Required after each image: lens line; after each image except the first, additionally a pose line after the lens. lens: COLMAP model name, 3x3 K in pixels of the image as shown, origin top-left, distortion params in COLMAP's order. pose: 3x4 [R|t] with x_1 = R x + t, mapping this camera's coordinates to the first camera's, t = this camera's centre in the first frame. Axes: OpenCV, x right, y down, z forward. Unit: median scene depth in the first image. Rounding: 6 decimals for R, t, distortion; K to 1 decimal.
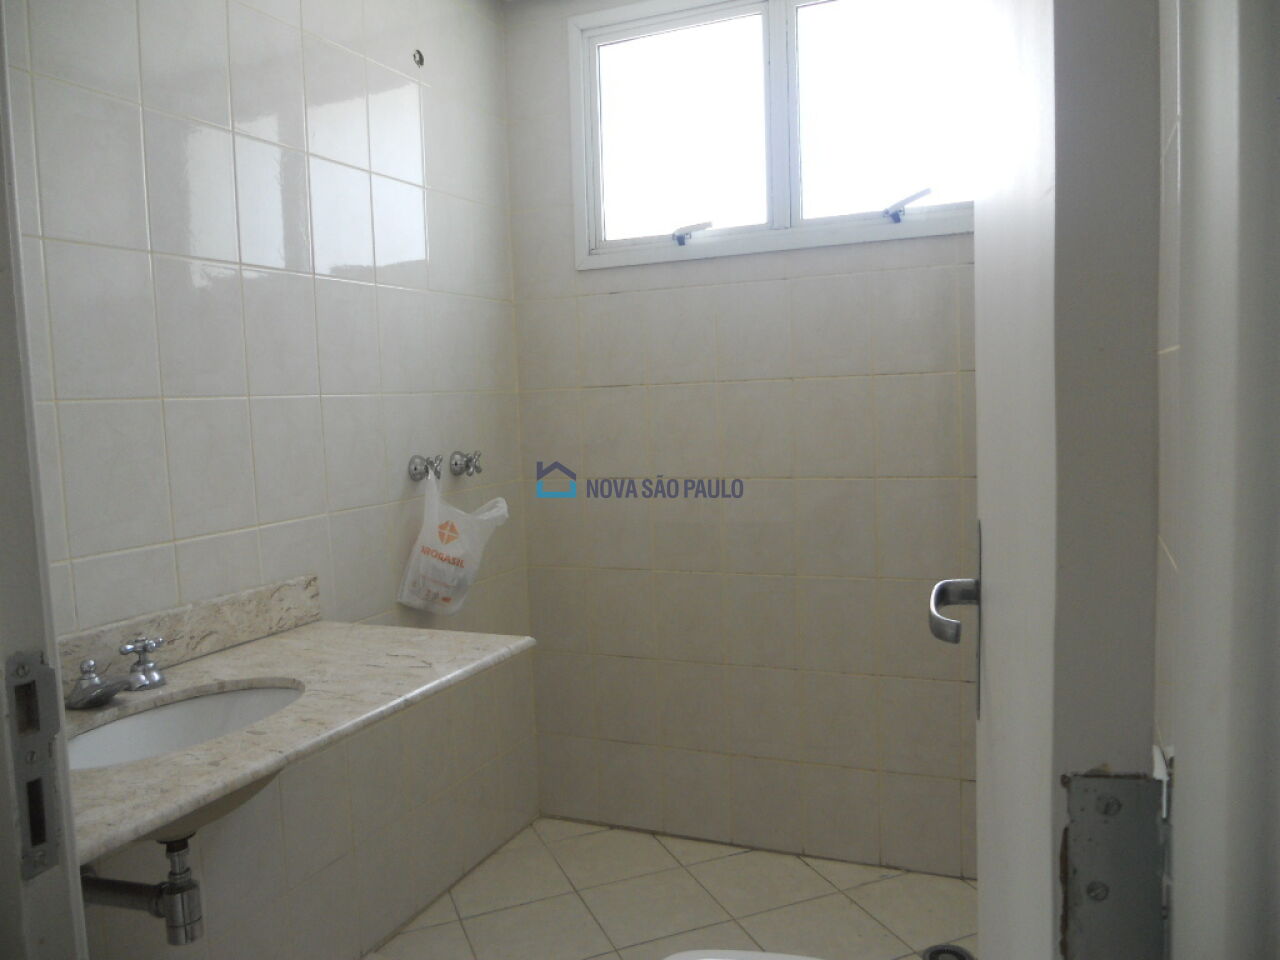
lens RADIAL K [[942.8, 0, 640.0], [0, 942.8, 480.0], [0, 0, 1]] dist [-0.053075, 0.005530]
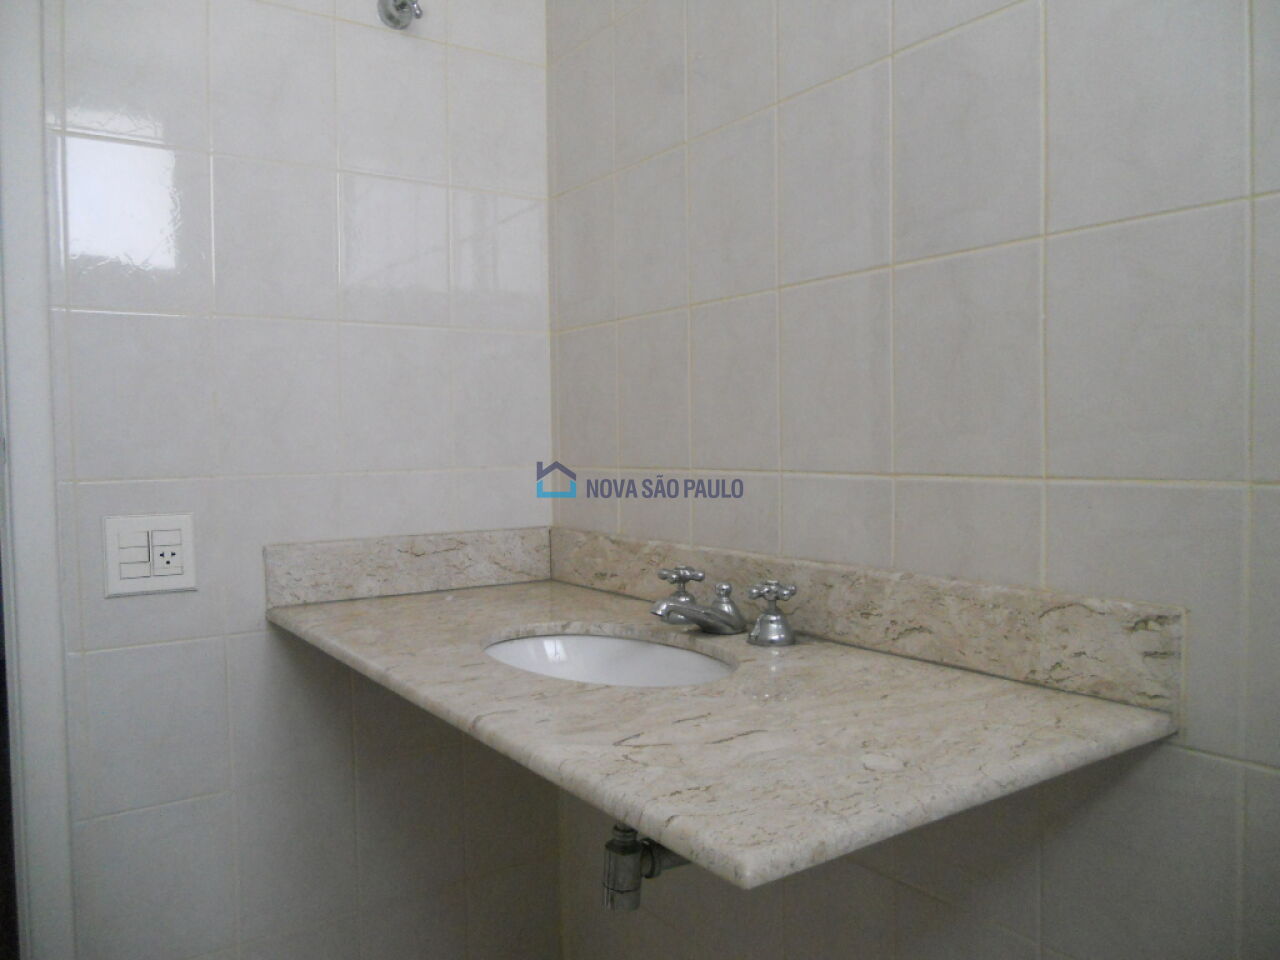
lens RADIAL K [[942.8, 0, 640.0], [0, 942.8, 480.0], [0, 0, 1]] dist [-0.053075, 0.005530]
pose [[-0.489249, 0.078106, -0.868639, 0.178622], [-0.043936, 0.992510, 0.113991, -0.001048], [0.871037, 0.093935, -0.482153, 1.109526]]
